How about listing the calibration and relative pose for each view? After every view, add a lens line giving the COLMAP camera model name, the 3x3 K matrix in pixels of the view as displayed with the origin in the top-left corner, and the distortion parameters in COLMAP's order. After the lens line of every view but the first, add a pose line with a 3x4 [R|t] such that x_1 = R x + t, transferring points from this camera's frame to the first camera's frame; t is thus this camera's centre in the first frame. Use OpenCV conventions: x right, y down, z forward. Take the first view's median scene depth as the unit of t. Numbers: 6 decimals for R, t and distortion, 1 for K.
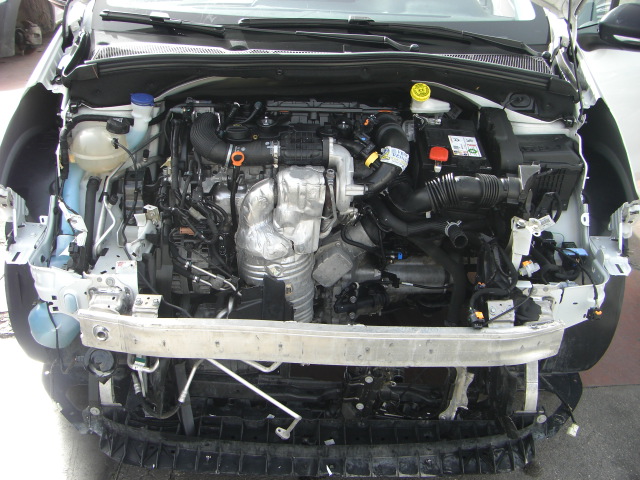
lens RADIAL K [[720.0, 0, 314.2], [0, 720.0, 235.3], [0, 0, 1]] dist [-0.140590, 0.000000]
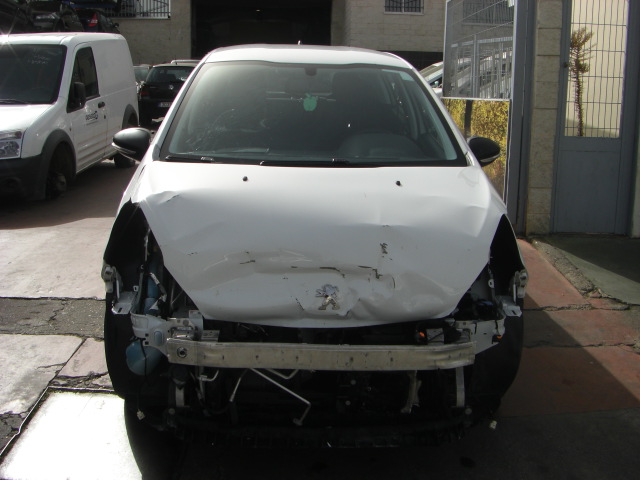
lens RADIAL K [[720.0, 0, 317.7], [0, 720.0, 242.3], [0, 0, 1]] dist [-0.140590, 0.000000]
pose [[0.999095, -0.013834, 0.040223, -0.057158], [0.021675, 0.979232, -0.201579, 0.208587], [-0.036599, 0.202269, 0.978646, -0.560898]]
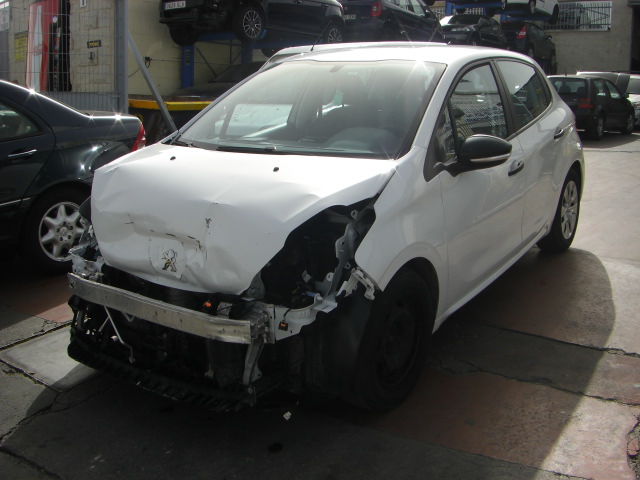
lens RADIAL K [[720.0, 0, 317.6], [0, 720.0, 240.8], [0, 0, 1]] dist [-0.140590, 0.000000]
pose [[0.809679, 0.104931, -0.577416, 1.330631], [-0.232148, 0.960903, -0.150908, 0.149640], [0.539006, 0.256233, 0.802383, -0.263937]]
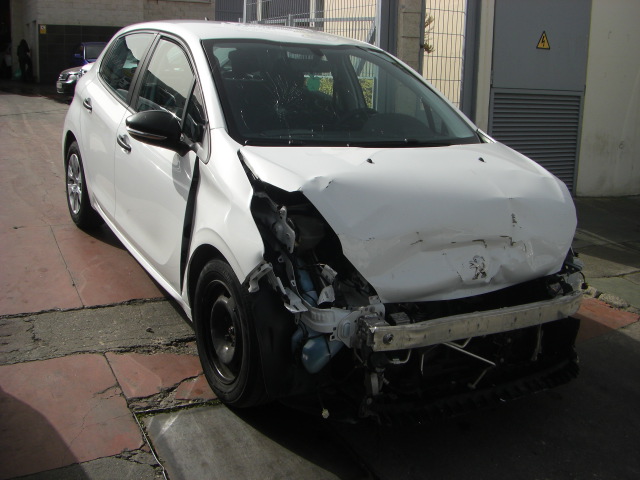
lens RADIAL K [[720.0, 0, 317.2], [0, 720.0, 236.4], [0, 0, 1]] dist [-0.140590, 0.000000]
pose [[0.865352, -0.105910, 0.489847, -1.097741], [0.189329, 0.974071, -0.123860, 0.078625], [-0.464027, 0.199924, 0.862965, -0.302352]]
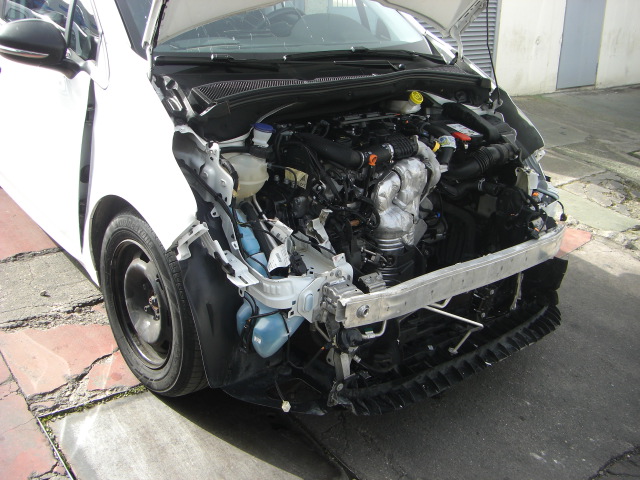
lens RADIAL K [[720.0, 0, 316.4], [0, 720.0, 235.8], [0, 0, 1]] dist [-0.140590, 0.000000]
pose [[0.772431, -0.223354, 0.594528, -0.995546], [0.242794, 0.968863, 0.048539, -0.063069], [-0.586857, 0.106855, 0.802609, 0.036958]]
